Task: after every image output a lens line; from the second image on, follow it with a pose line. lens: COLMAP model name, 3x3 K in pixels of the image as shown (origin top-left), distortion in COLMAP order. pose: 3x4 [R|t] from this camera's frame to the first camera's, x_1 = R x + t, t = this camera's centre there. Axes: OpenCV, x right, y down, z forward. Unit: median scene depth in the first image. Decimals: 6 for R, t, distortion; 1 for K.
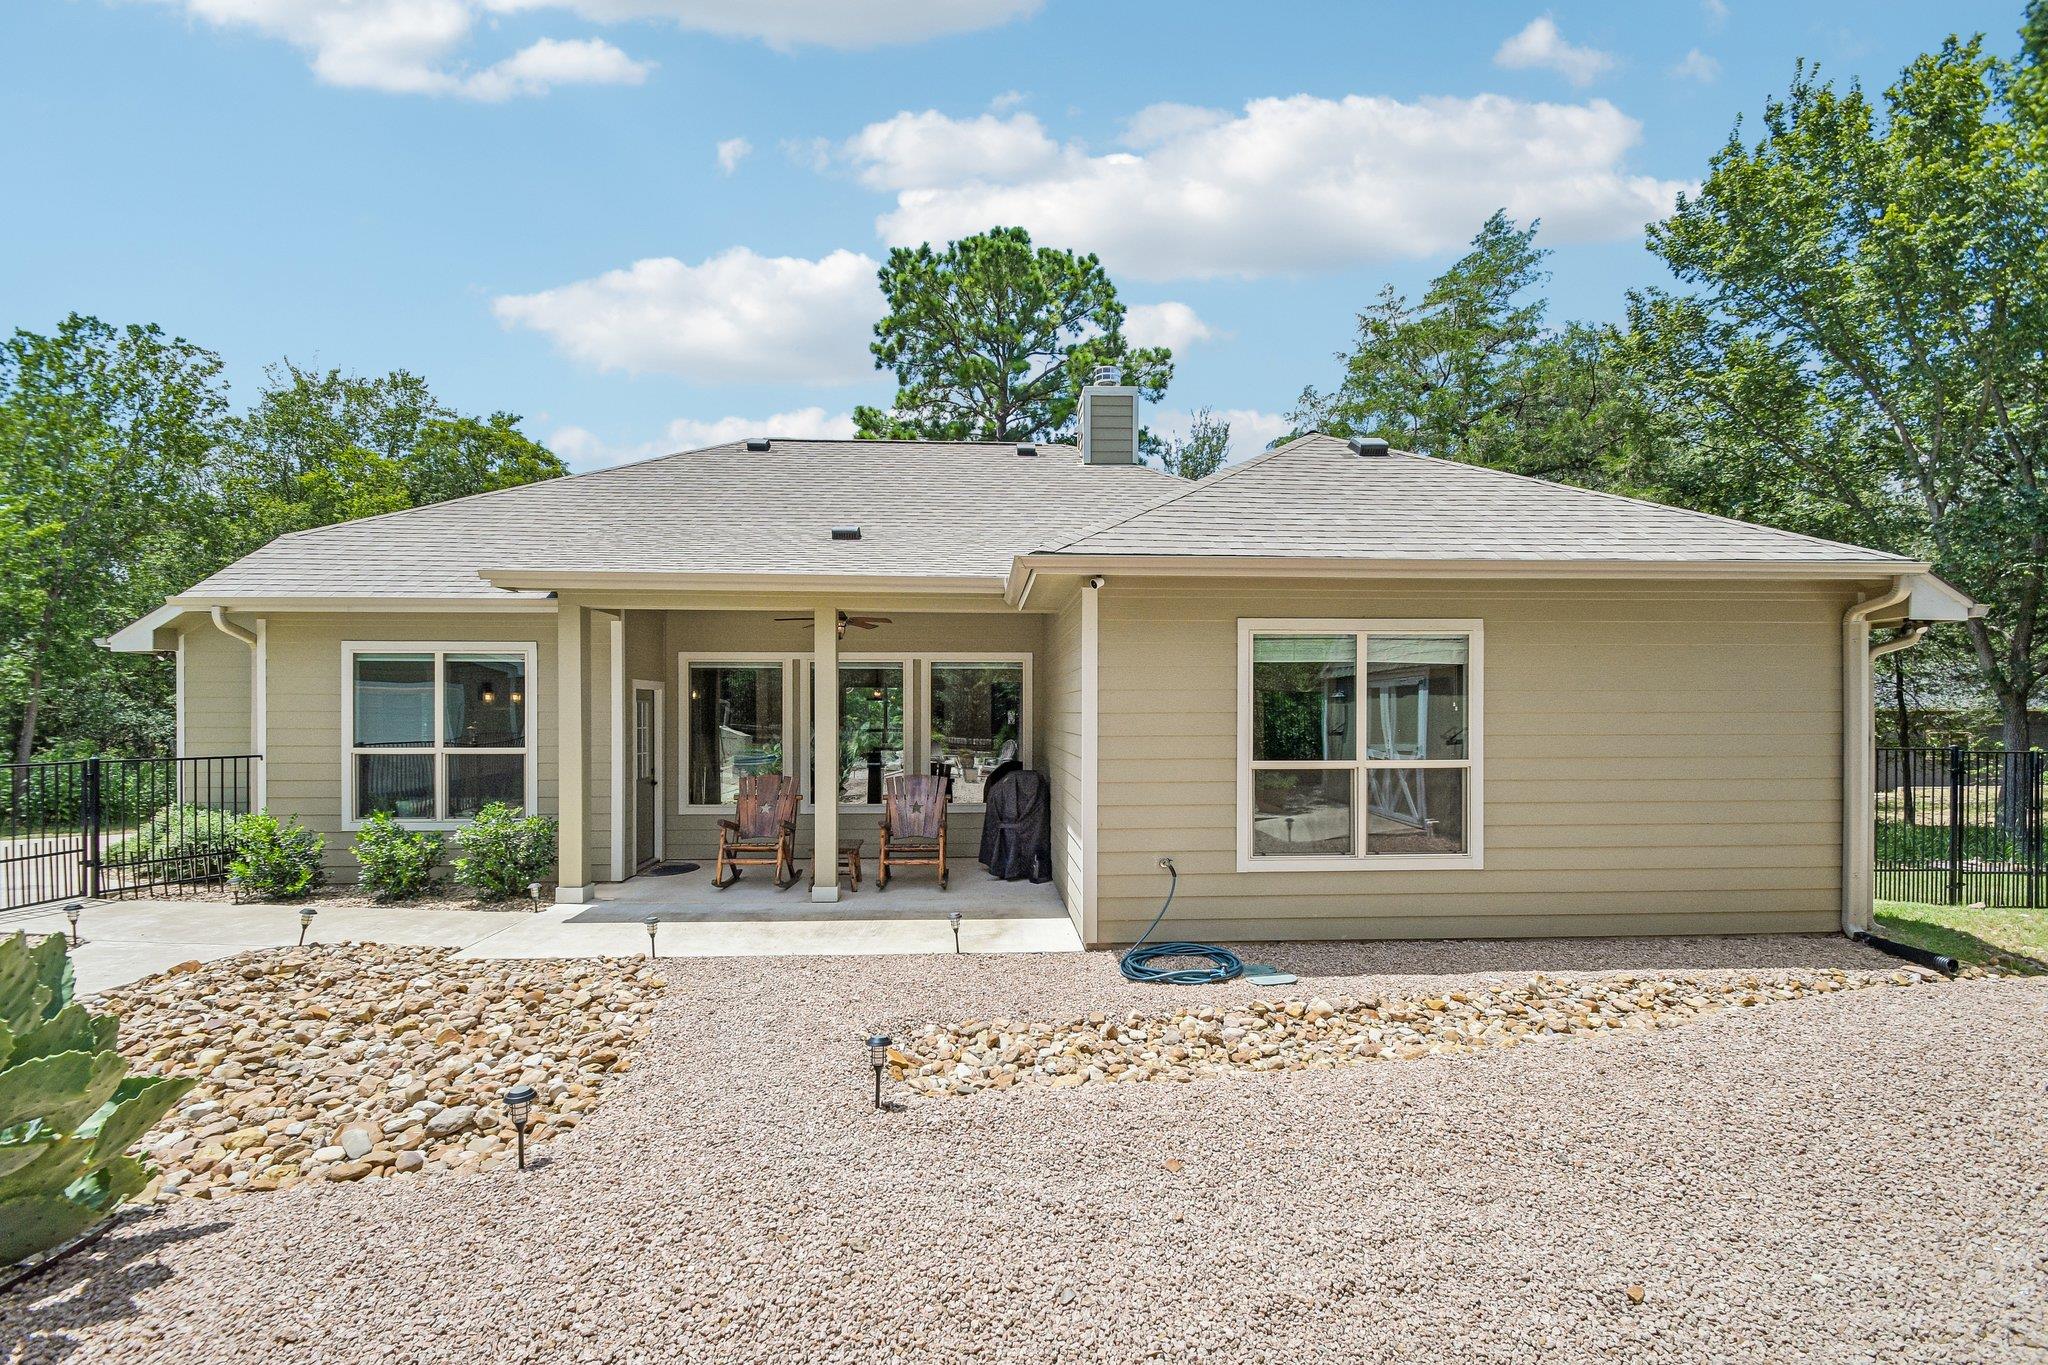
lens RADIAL K [[912.7, 0, 1029.1], [0, 912.7, 716.2], [0, 0, 1]] dist [0.009511, -0.013673]
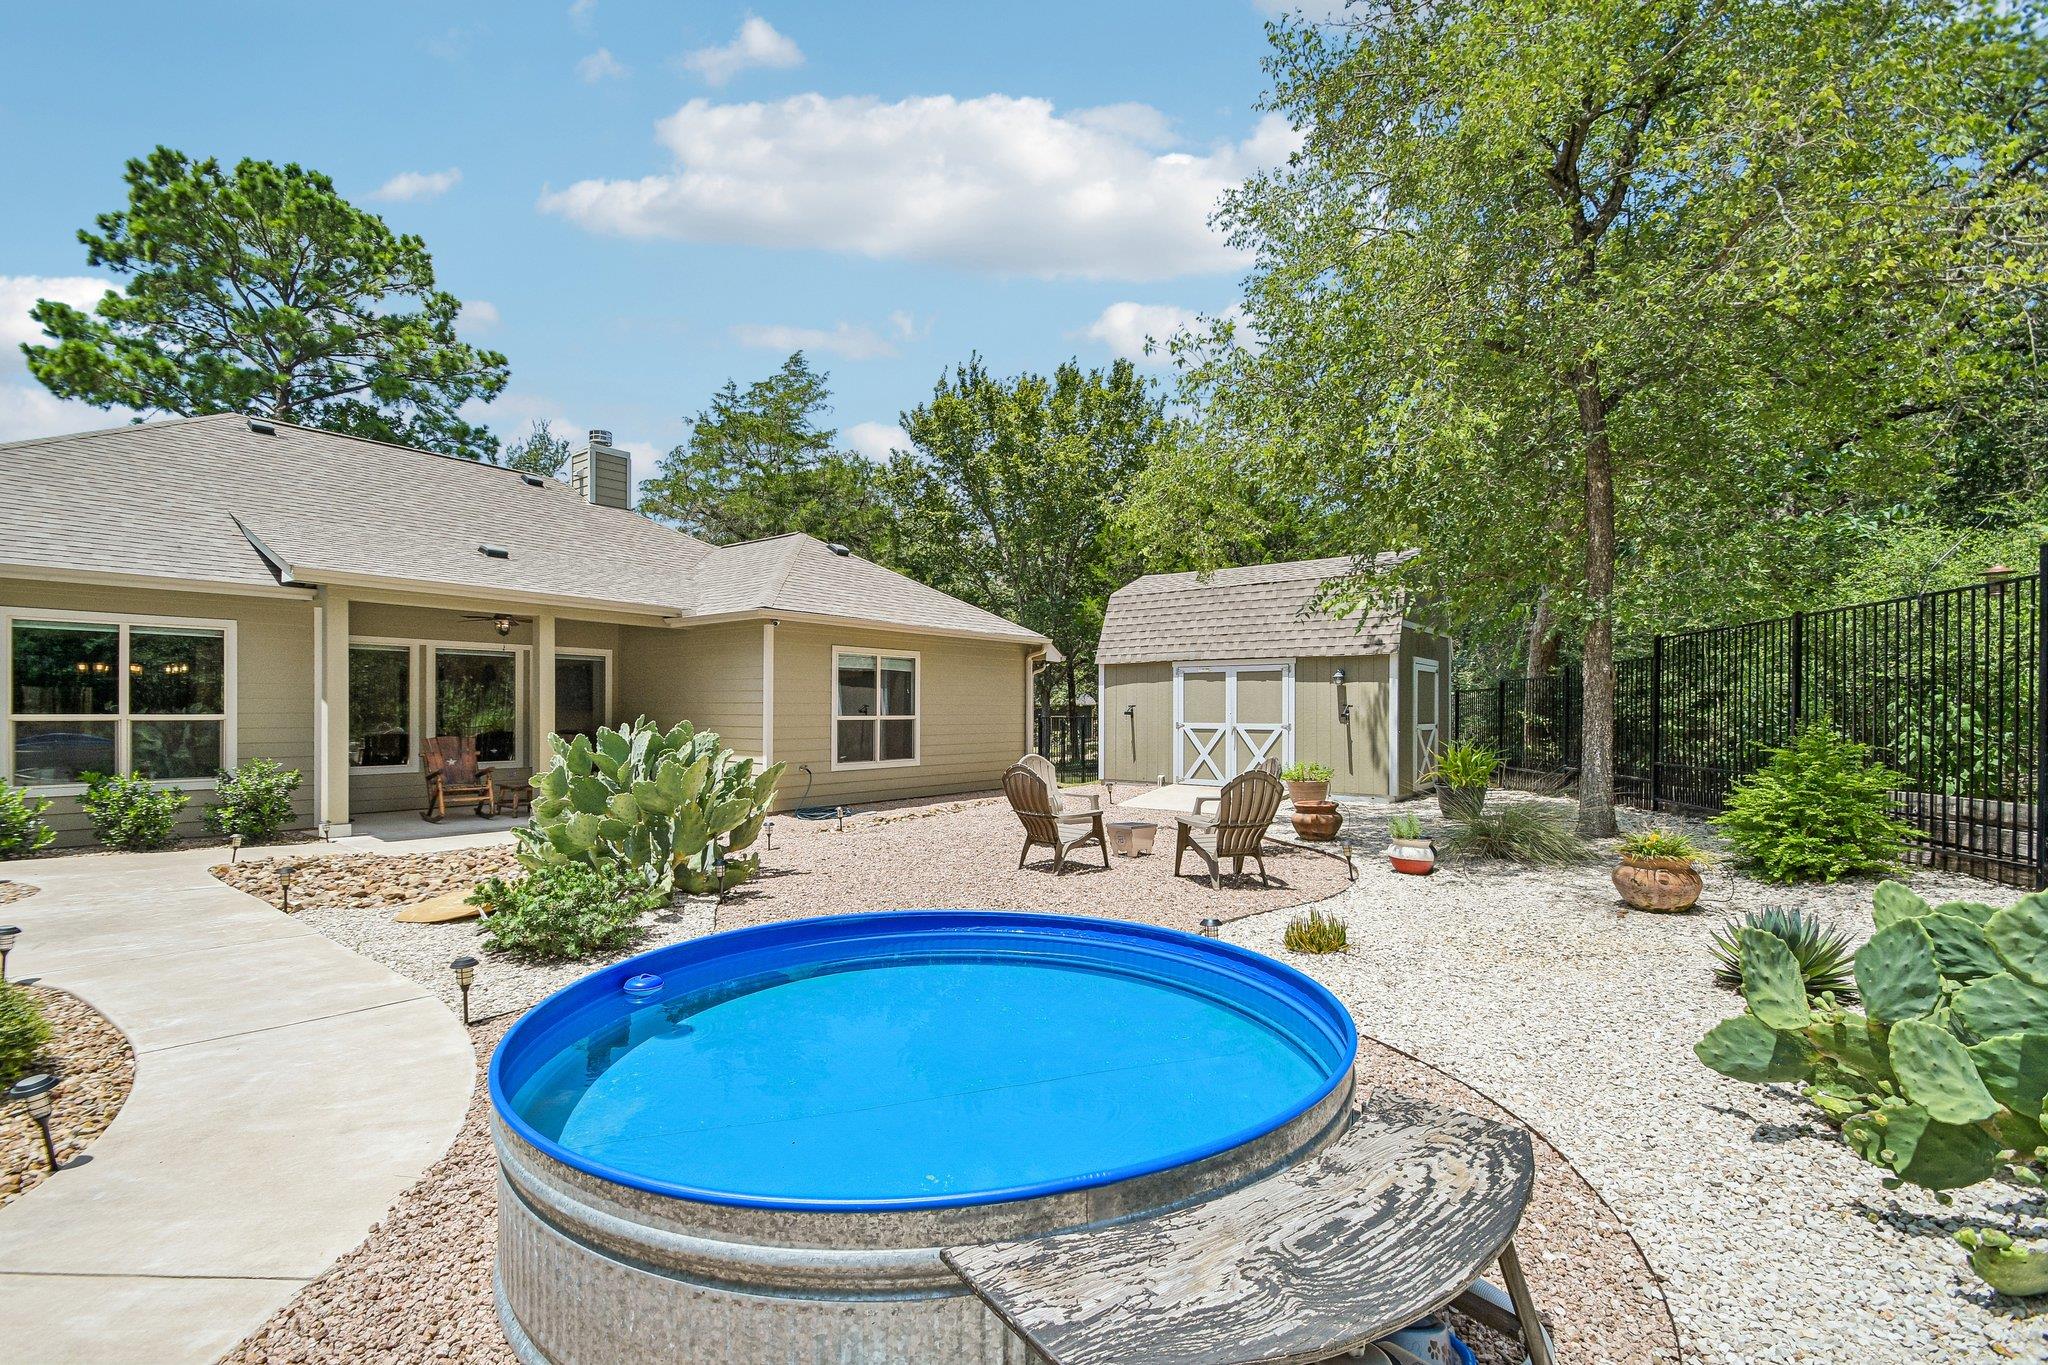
lens RADIAL K [[912.7, 0, 1029.1], [0, 912.7, 716.2], [0, 0, 1]] dist [0.009511, -0.013673]
pose [[0.651218, -0.002176, 0.758887, -0.500990], [-0.005298, 0.999958, 0.007413, 0.015465], [-0.758872, -0.008848, 0.651180, -0.317708]]
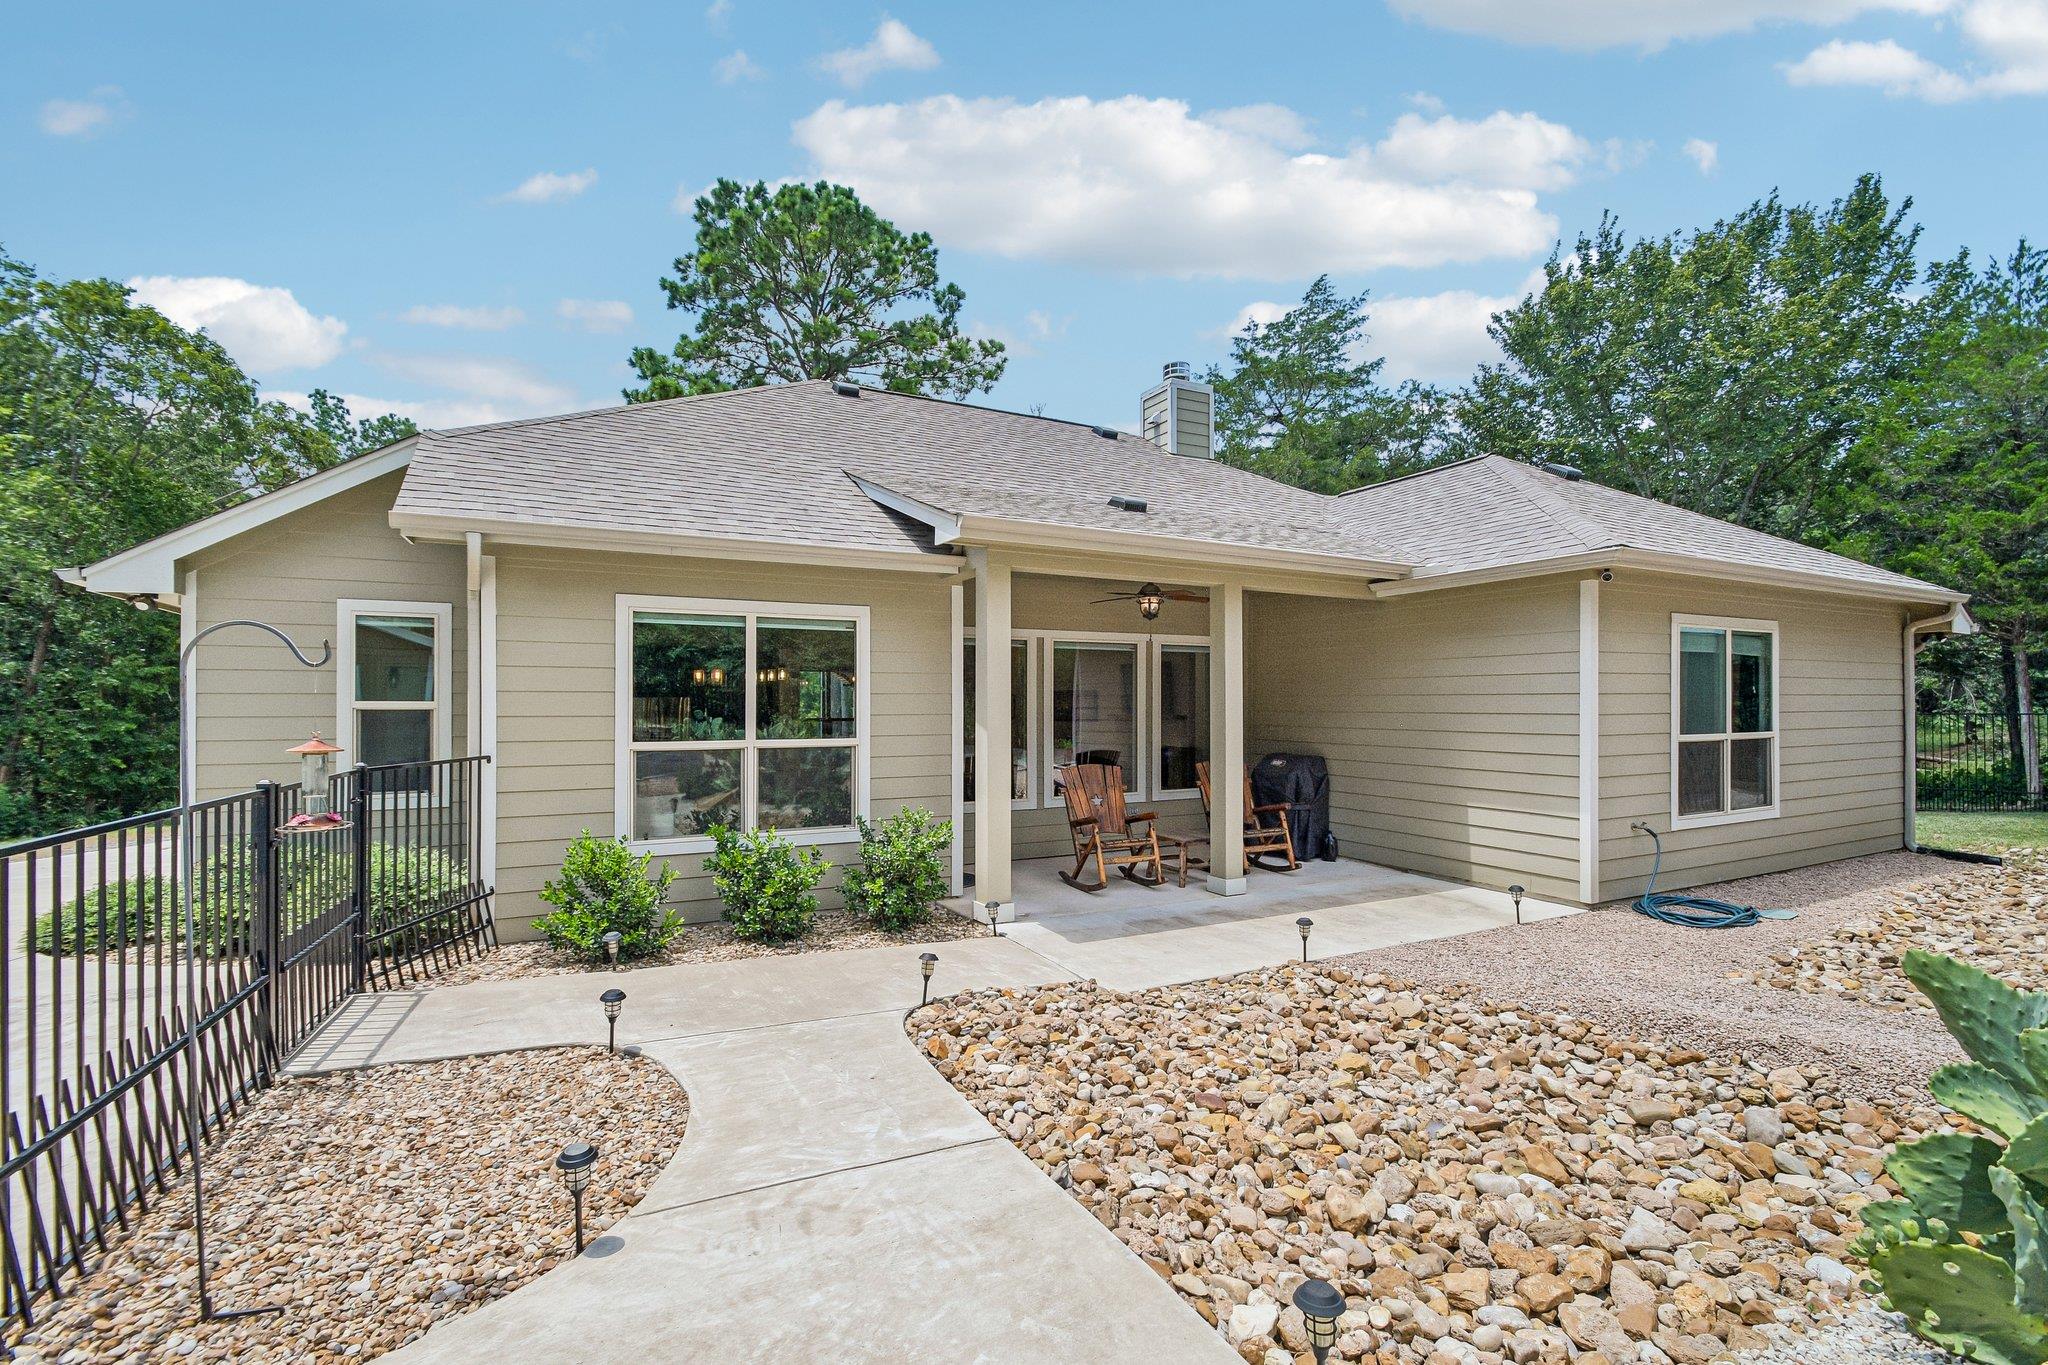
lens RADIAL K [[908.1, 0, 1016.3], [0, 908.1, 700.0], [0, 0, 1]] dist [0.009255, -0.000377]
pose [[0.907166, -0.000462, 0.420773, -0.502447], [0.002362, 0.999989, -0.003994, 0.003108], [-0.420766, 0.004618, 0.907157, 0.142191]]
